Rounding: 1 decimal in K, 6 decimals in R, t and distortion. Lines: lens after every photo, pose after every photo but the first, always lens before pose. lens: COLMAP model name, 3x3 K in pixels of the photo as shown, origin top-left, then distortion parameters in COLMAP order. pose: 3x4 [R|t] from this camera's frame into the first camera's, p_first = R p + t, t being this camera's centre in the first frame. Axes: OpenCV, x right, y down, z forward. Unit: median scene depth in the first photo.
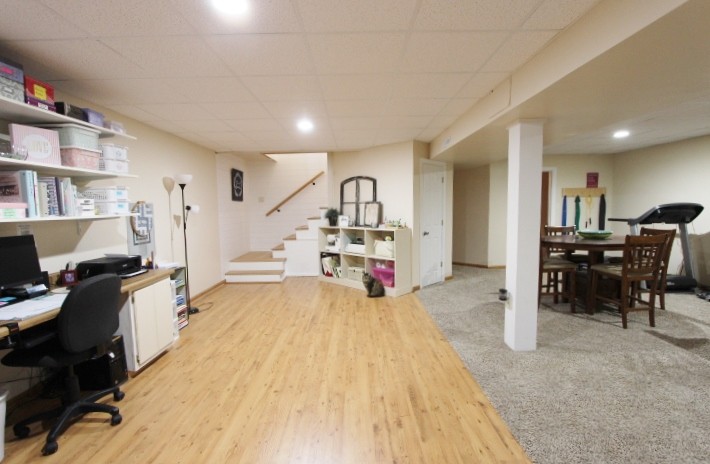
lens RADIAL K [[365.2, 0, 355.0], [0, 365.2, 232.0], [0, 0, 1]] dist [0.000949, 0.000074]
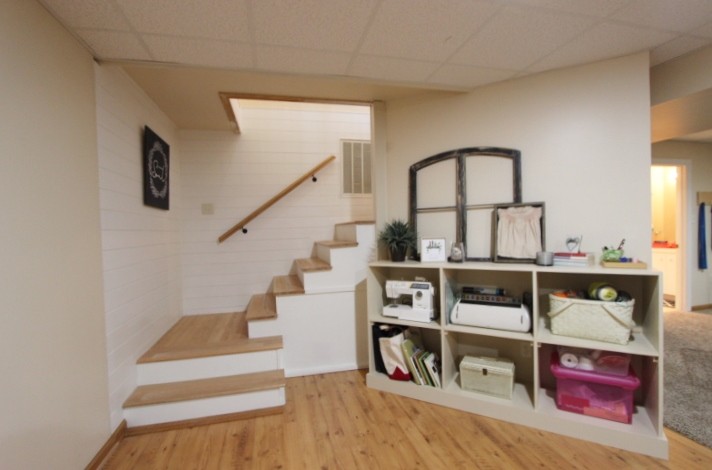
lens RADIAL K [[319.4, 0, 356.0], [0, 319.4, 235.0], [0, 0, 1]] dist [-0.047957, -0.000089]
pose [[0.961867, -0.017266, 0.272974, -0.214276], [0.031652, 0.998327, -0.048388, -0.031311], [-0.271681, 0.055183, 0.960804, 0.636676]]
